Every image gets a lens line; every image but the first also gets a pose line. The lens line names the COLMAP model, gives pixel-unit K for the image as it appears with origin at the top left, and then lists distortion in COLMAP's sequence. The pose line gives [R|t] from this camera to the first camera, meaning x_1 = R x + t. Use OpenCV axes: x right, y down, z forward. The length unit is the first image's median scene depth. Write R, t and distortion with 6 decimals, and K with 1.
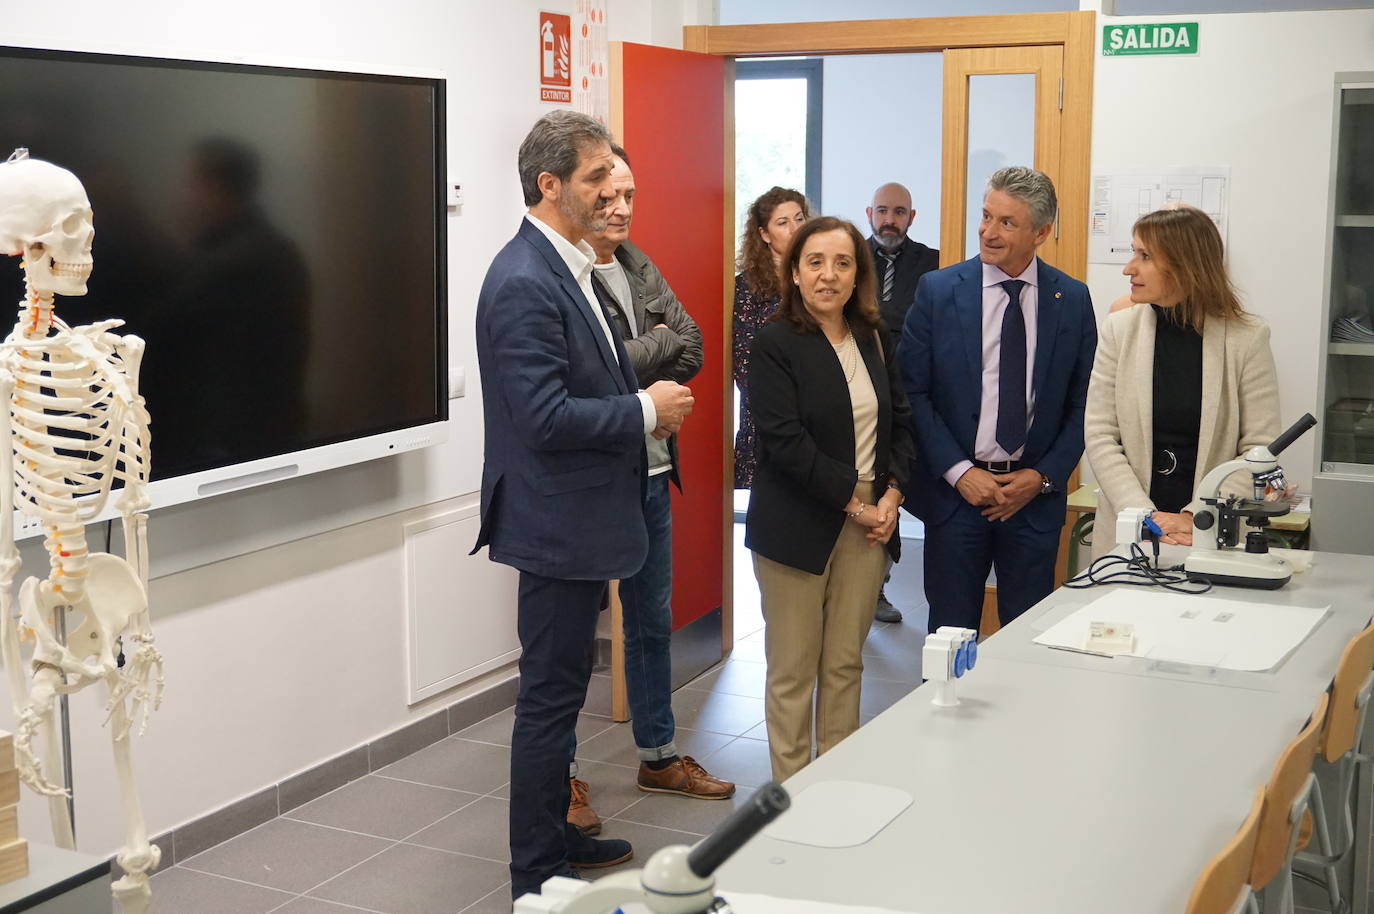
lens RADIAL K [[1888.2, 0, 682.8], [0, 1888.2, 452.6], [0, 0, 1]] dist [0.016543, 0.042561]
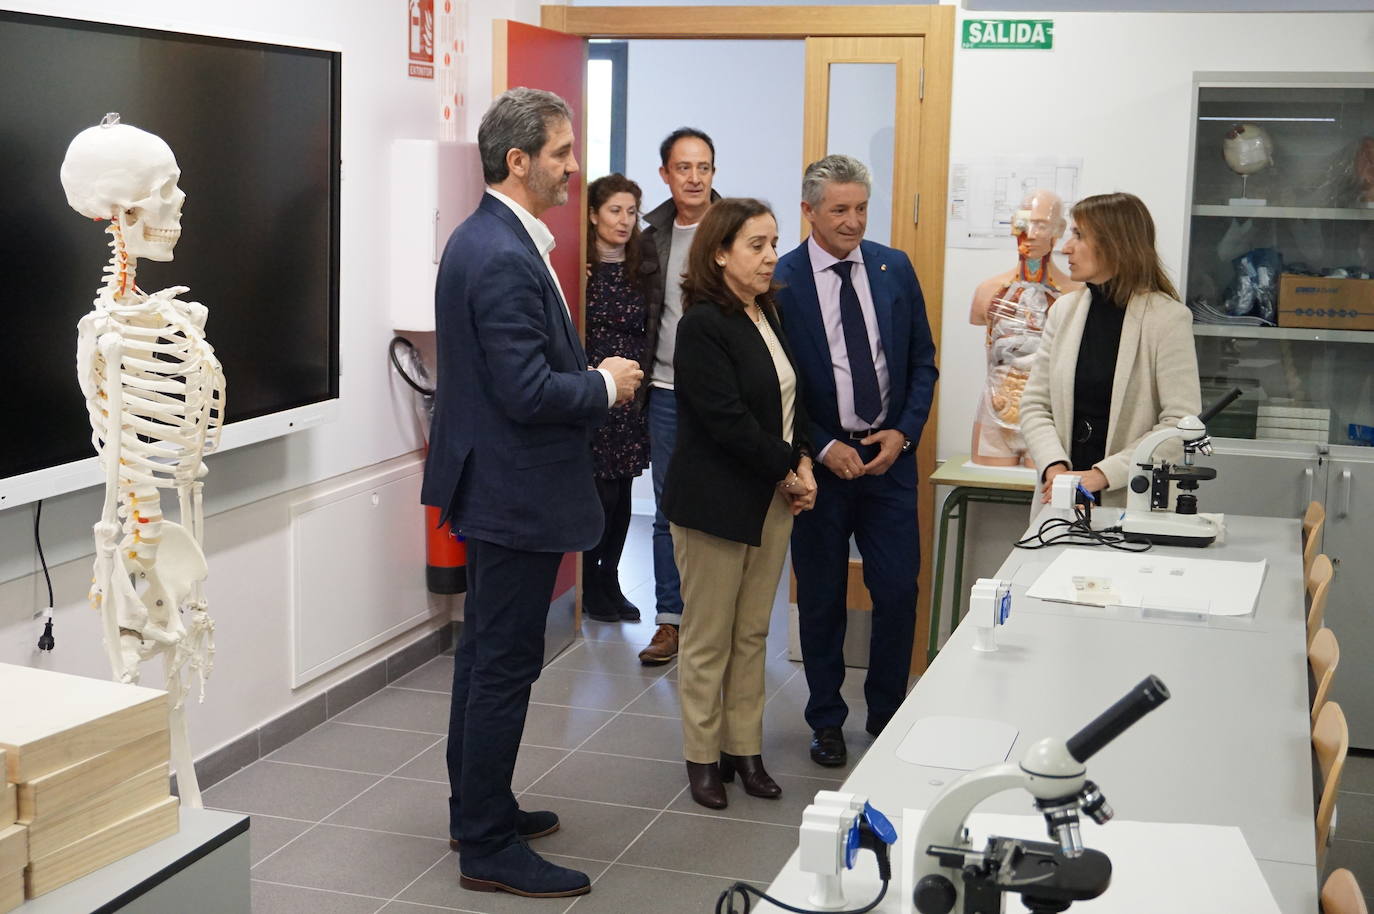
lens RADIAL K [[1957.7, 0, 685.2], [0, 1957.7, 452.8], [0, 0, 1]] dist [0.020921, 0.096705]
pose [[0.983759, -0.006318, 0.179384, -0.137453], [0.005811, 0.999977, 0.003354, 0.009553], [-0.179401, -0.002257, 0.983773, -0.041231]]
